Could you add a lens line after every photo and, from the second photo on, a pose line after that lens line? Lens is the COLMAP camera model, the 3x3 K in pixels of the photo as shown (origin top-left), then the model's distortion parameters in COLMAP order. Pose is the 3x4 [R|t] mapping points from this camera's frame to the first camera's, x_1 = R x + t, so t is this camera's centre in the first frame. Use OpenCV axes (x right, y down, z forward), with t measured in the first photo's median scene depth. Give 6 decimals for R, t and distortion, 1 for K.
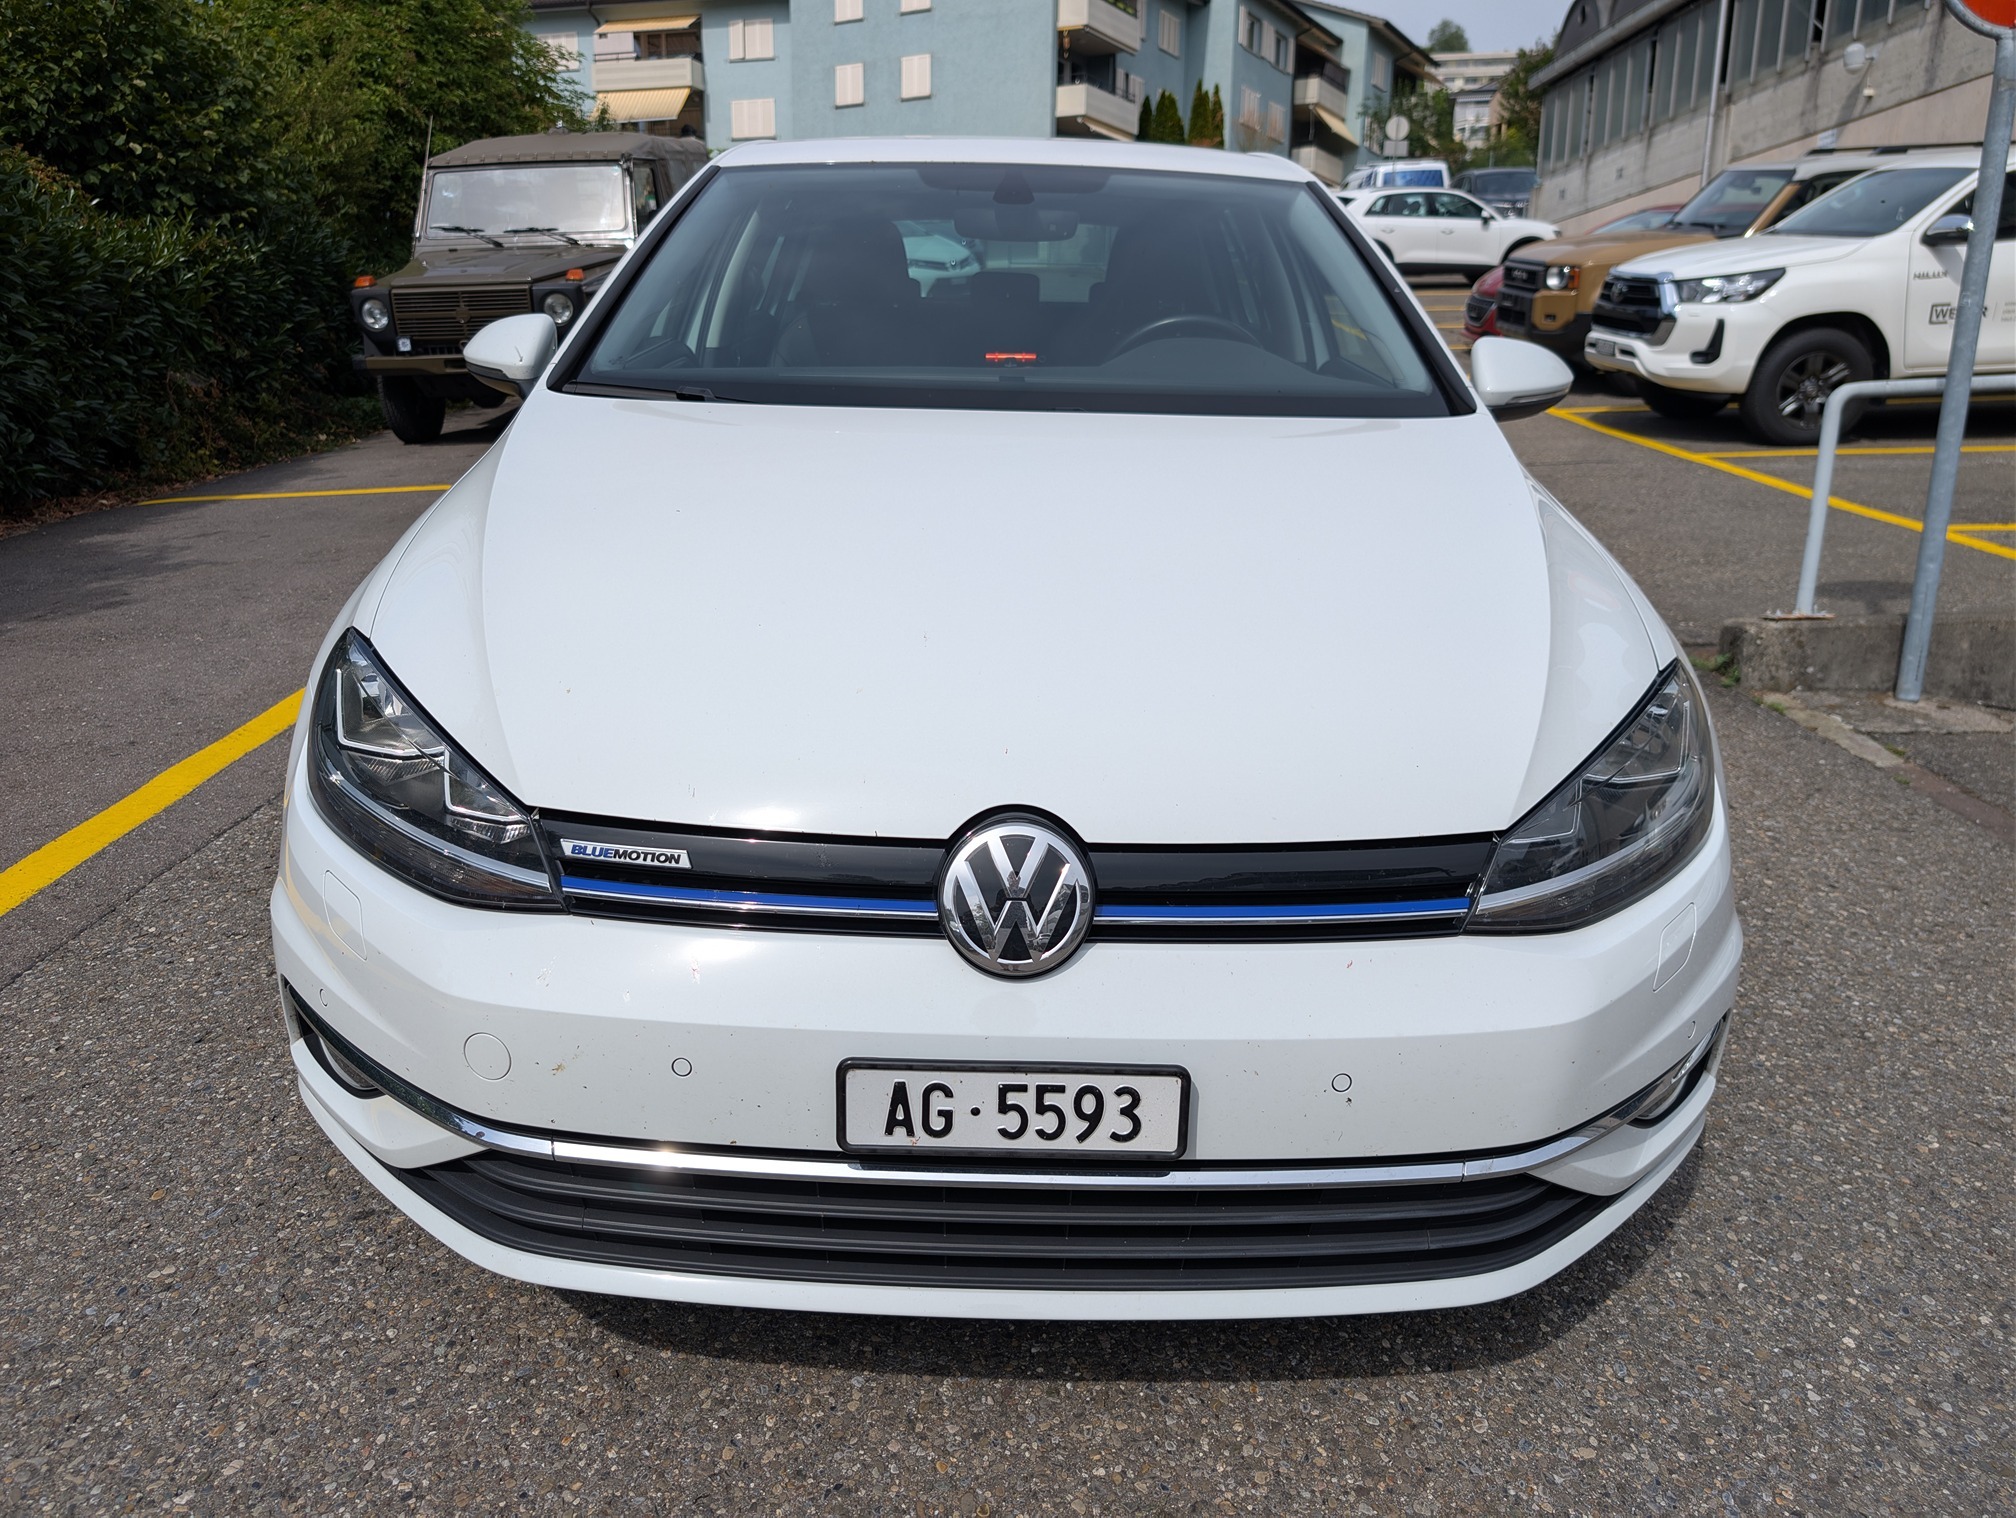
lens RADIAL K [[1462.6, 0, 1008.0], [0, 1462.6, 759.0], [0, 0, 1]] dist [0.019046, -0.013795]
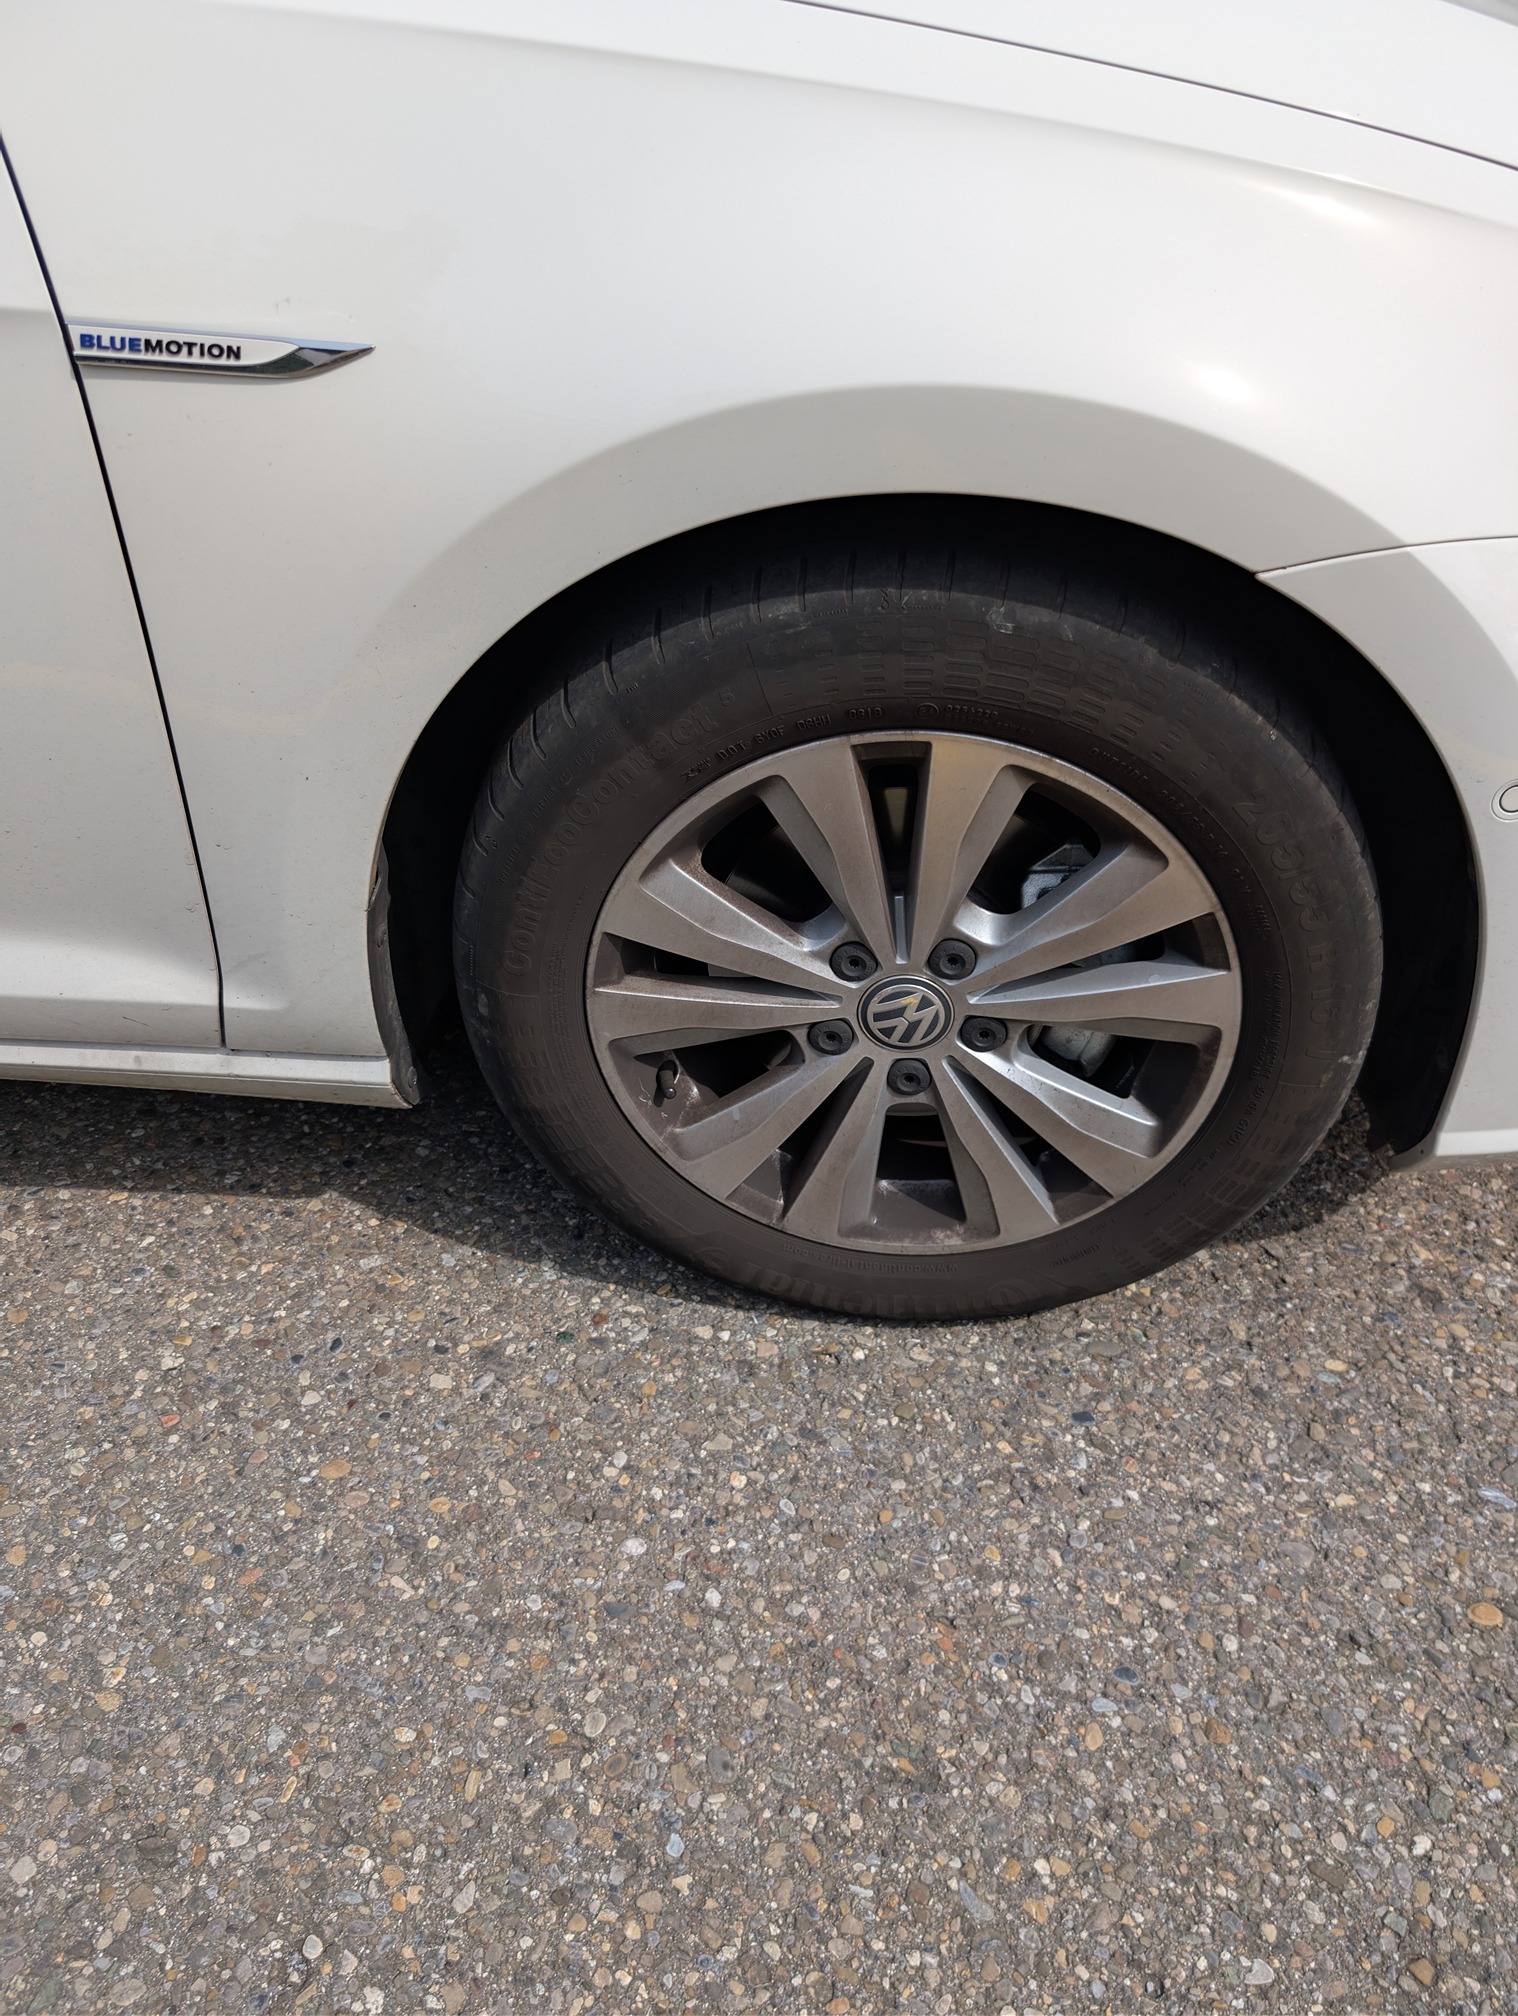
lens RADIAL K [[1526.3, 0, 763.7], [0, 1526.3, 1070.6], [0, 0, 1]] dist [0.128573, -0.117252]
pose [[0.101414, -0.673374, 0.732313, -0.095941], [0.337150, 0.715811, 0.611510, -0.029138], [-0.935973, 0.184884, 0.299621, 0.113611]]
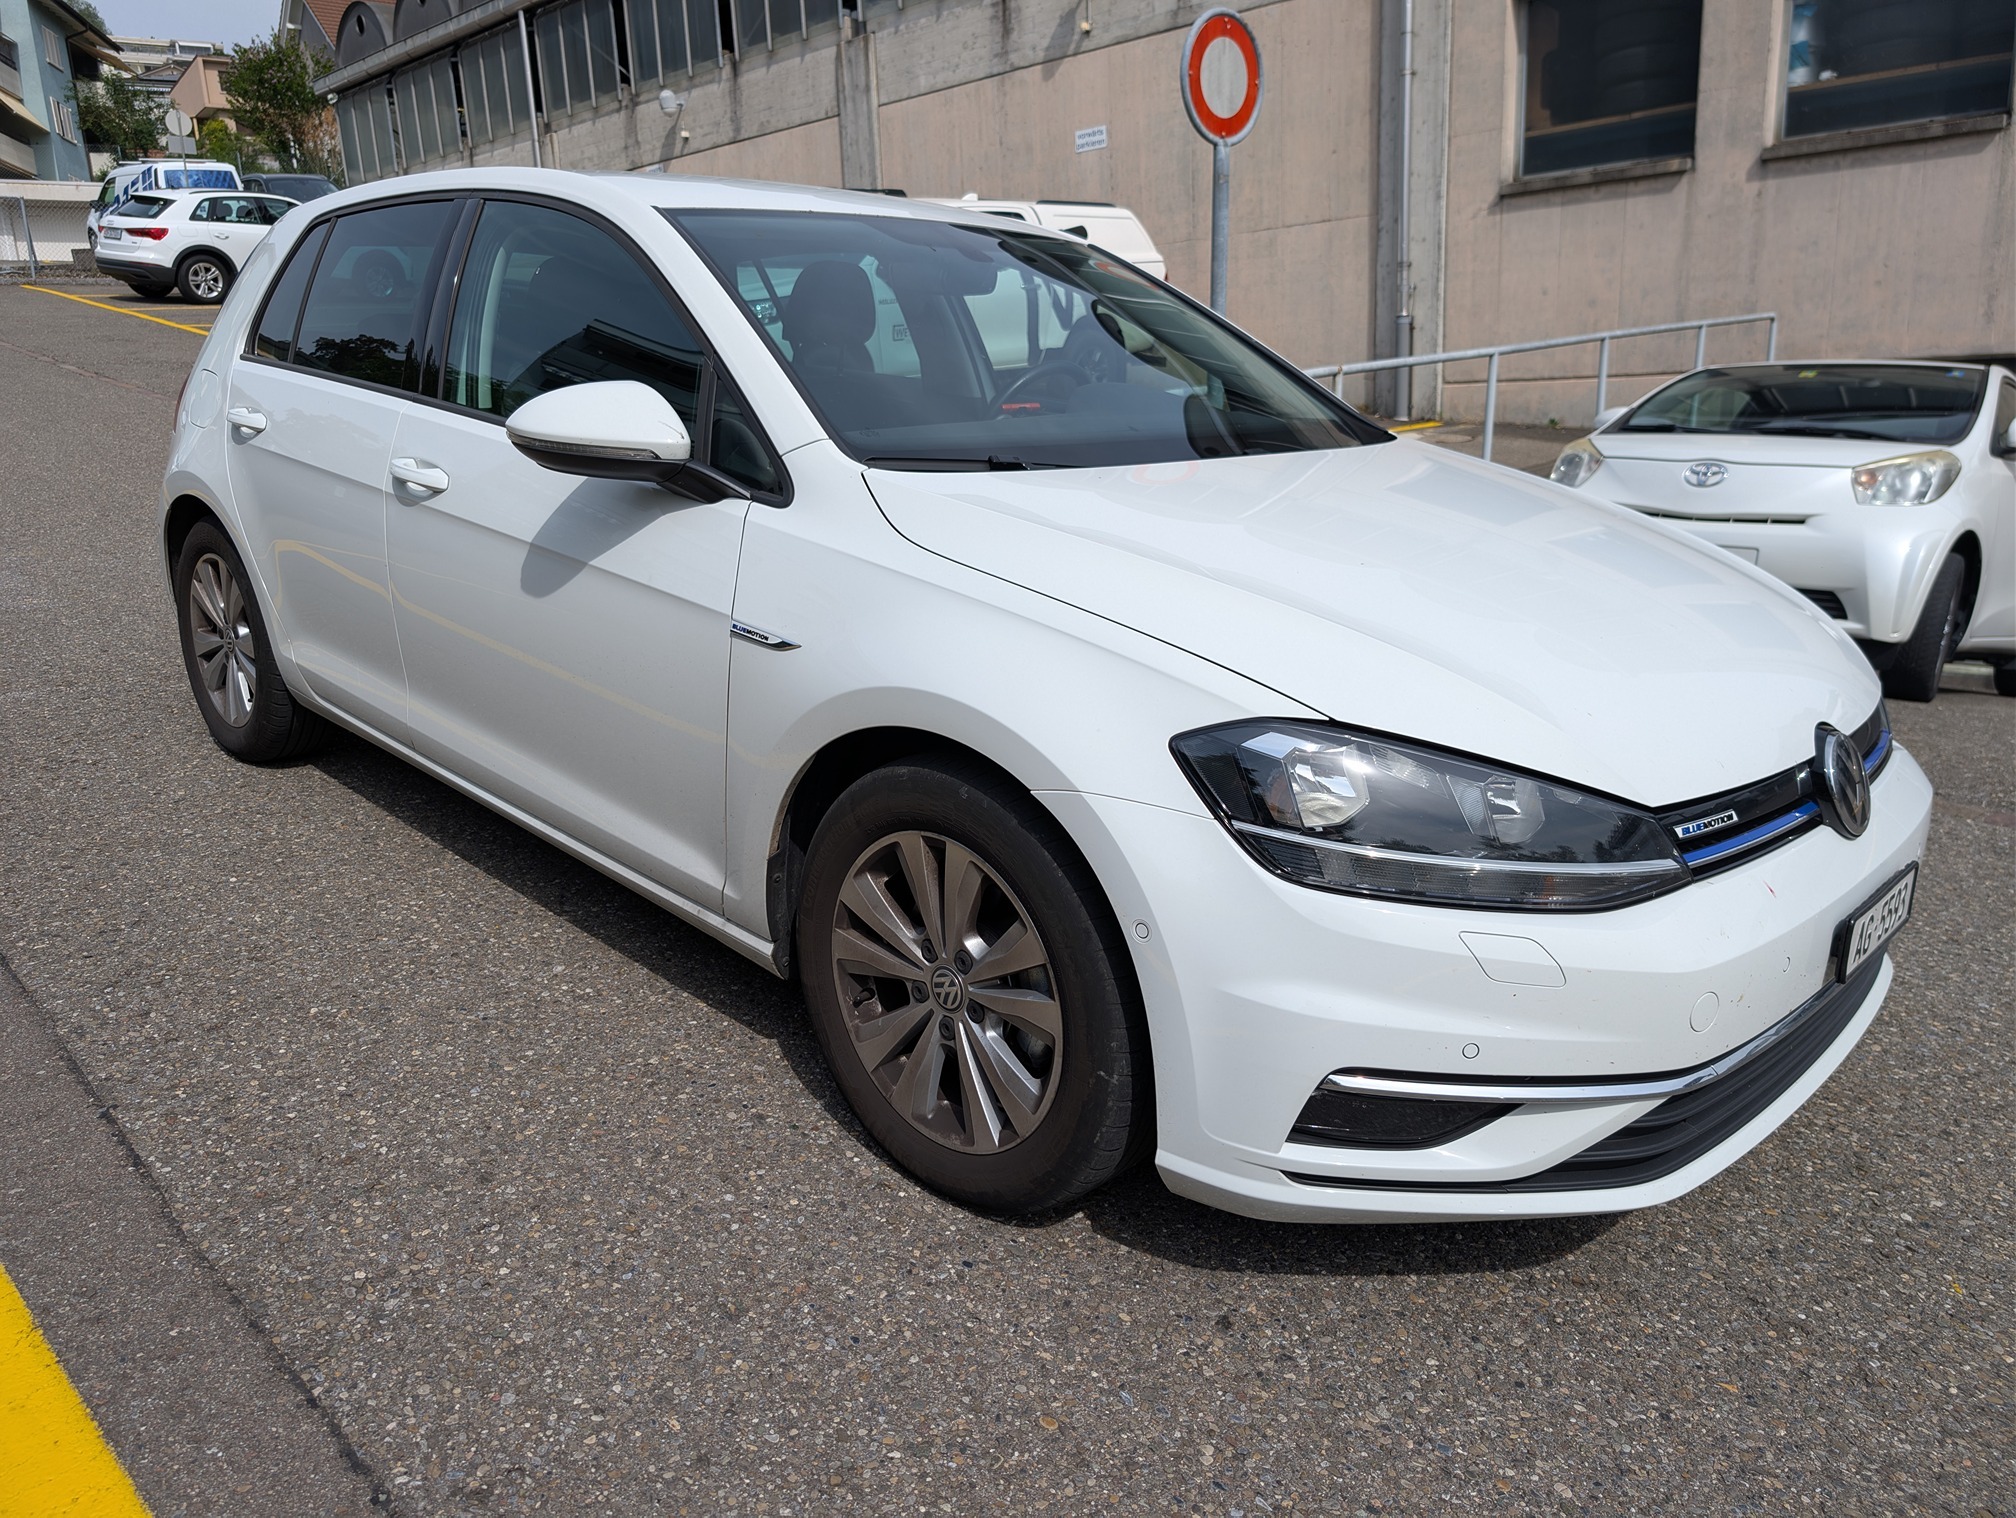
lens RADIAL K [[1462.6, 0, 1008.0], [0, 1462.6, 759.0], [0, 0, 1]] dist [0.019046, -0.013795]
pose [[0.698511, -0.212491, 0.683322, -0.119981], [0.215727, 0.973000, 0.082048, -0.017385], [-0.682307, 0.090100, 0.725492, 0.038816]]
